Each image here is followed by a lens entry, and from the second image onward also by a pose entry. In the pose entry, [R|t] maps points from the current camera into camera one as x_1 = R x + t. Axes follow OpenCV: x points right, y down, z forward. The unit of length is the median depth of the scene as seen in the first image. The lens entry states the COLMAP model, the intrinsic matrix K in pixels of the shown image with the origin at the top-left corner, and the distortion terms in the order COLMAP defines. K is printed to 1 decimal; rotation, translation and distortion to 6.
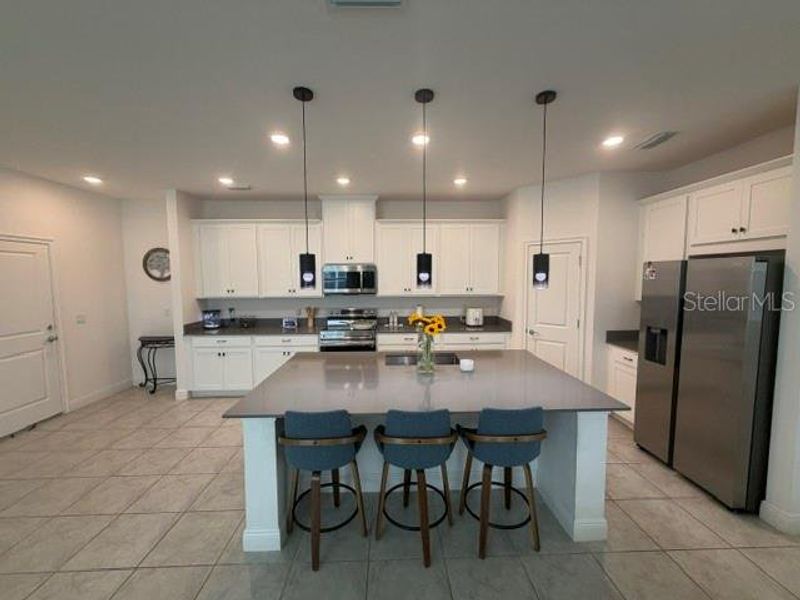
lens RADIAL K [[319.3, 0, 397.2], [0, 319.3, 300.3], [0, 0, 1]] dist [0.000034, -0.000088]
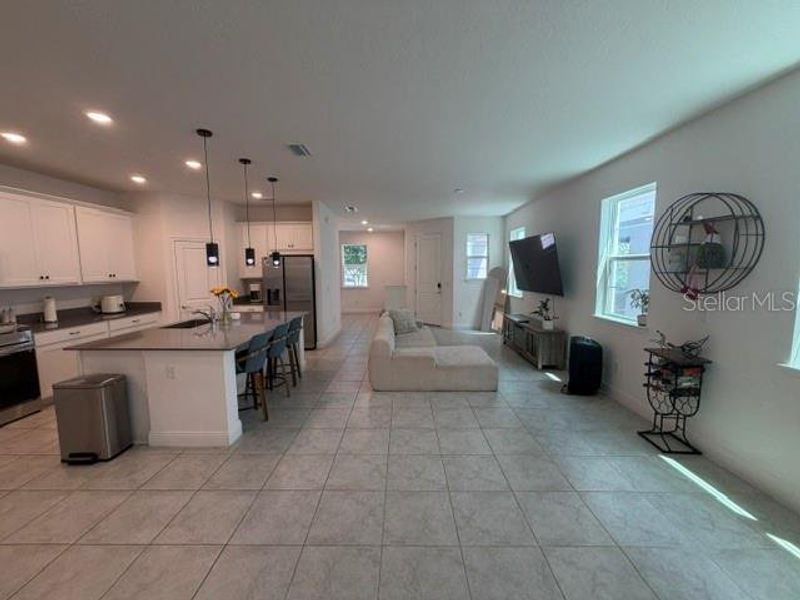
lens RADIAL K [[319.3, 0, 397.2], [0, 319.3, 300.3], [0, 0, 1]] dist [0.000034, -0.000088]
pose [[0.048182, -0.093364, 0.994465, -0.771950], [0.079908, 0.992791, 0.089336, 0.022909], [-0.995637, 0.075161, 0.055296, 0.043790]]
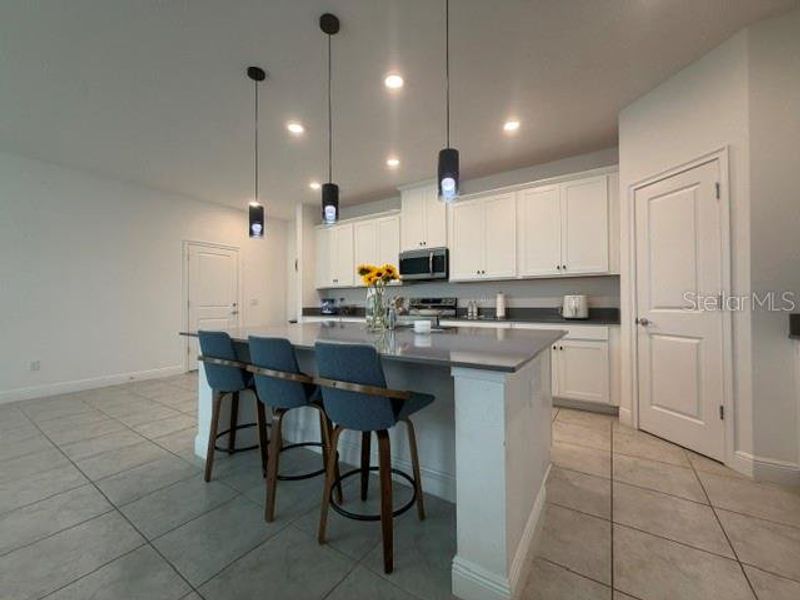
lens RADIAL K [[319.3, 0, 397.2], [0, 319.3, 300.3], [0, 0, 1]] dist [0.000034, -0.000088]
pose [[0.812153, -0.003581, -0.583433, 0.359042], [-0.042347, 0.996982, -0.065068, 0.108282], [0.581905, 0.077552, 0.809550, 0.178242]]
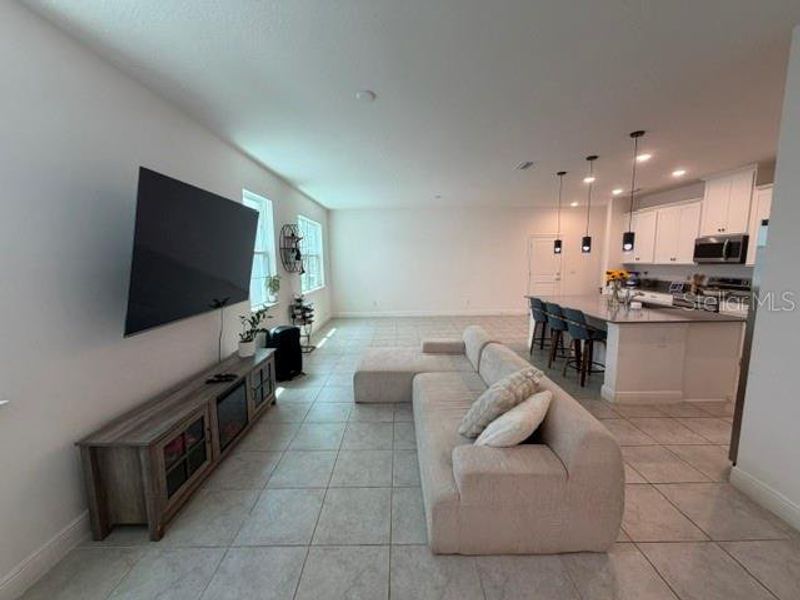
lens RADIAL K [[319.3, 0, 397.2], [0, 319.3, 300.3], [0, 0, 1]] dist [0.000034, -0.000088]
pose [[-0.031714, 0.138640, -0.989835, 0.996333], [-0.059135, 0.988338, 0.140325, 0.017431], [0.997746, 0.062985, -0.023145, -0.057294]]
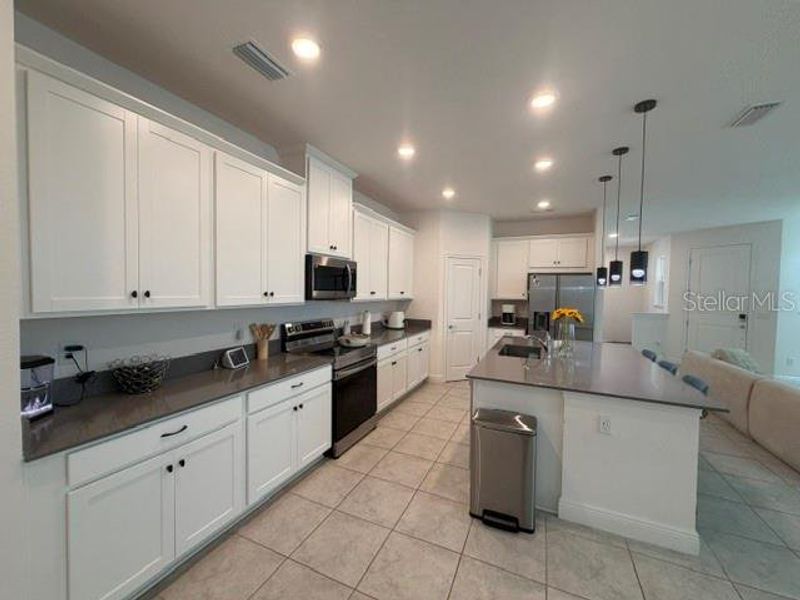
lens RADIAL K [[319.3, 0, 397.2], [0, 319.3, 300.3], [0, 0, 1]] dist [0.000034, -0.000088]
pose [[0.446945, -0.016635, 0.894407, -0.722995], [0.047281, 0.998869, -0.005048, -0.006423], [-0.893311, 0.044545, 0.447226, 0.568465]]
